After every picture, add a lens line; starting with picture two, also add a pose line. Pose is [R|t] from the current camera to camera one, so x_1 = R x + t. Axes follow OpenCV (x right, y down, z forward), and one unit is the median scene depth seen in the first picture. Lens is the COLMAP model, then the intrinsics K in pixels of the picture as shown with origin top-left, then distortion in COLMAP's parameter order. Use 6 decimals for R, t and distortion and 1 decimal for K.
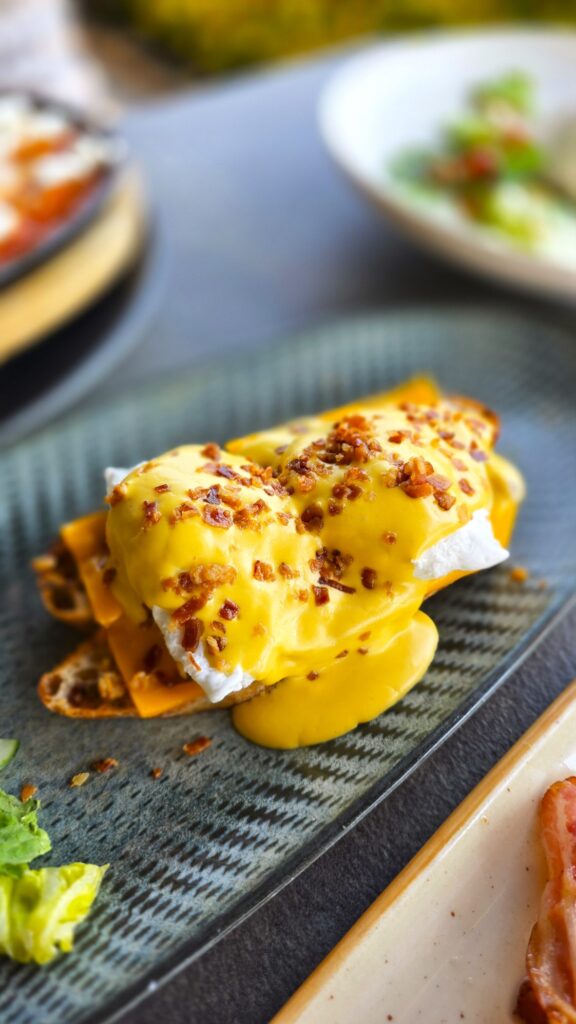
lens RADIAL K [[847.4, 0, 288.0], [0, 847.4, 512.0], [0, 0, 1]] dist [0.075975, 0.002578]
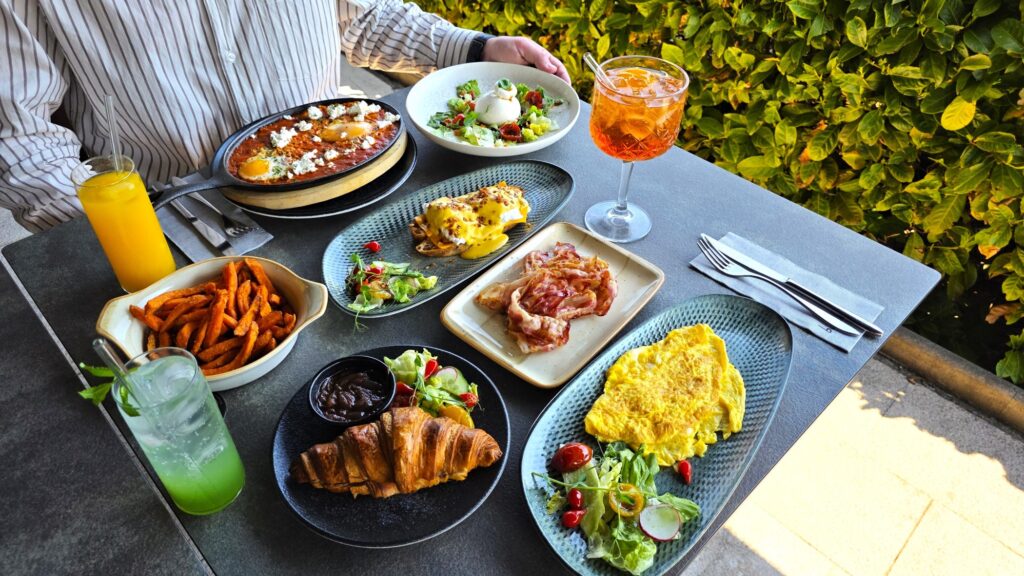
lens RADIAL K [[847.4, 0, 512.0], [0, 847.4, 288.0], [0, 0, 1]] dist [0.075975, 0.002578]
pose [[0.993396, -0.068775, 0.091834, -0.208605], [0.080960, 0.987349, -0.136339, 0.992906], [-0.081296, 0.142873, 0.986397, -3.154567]]
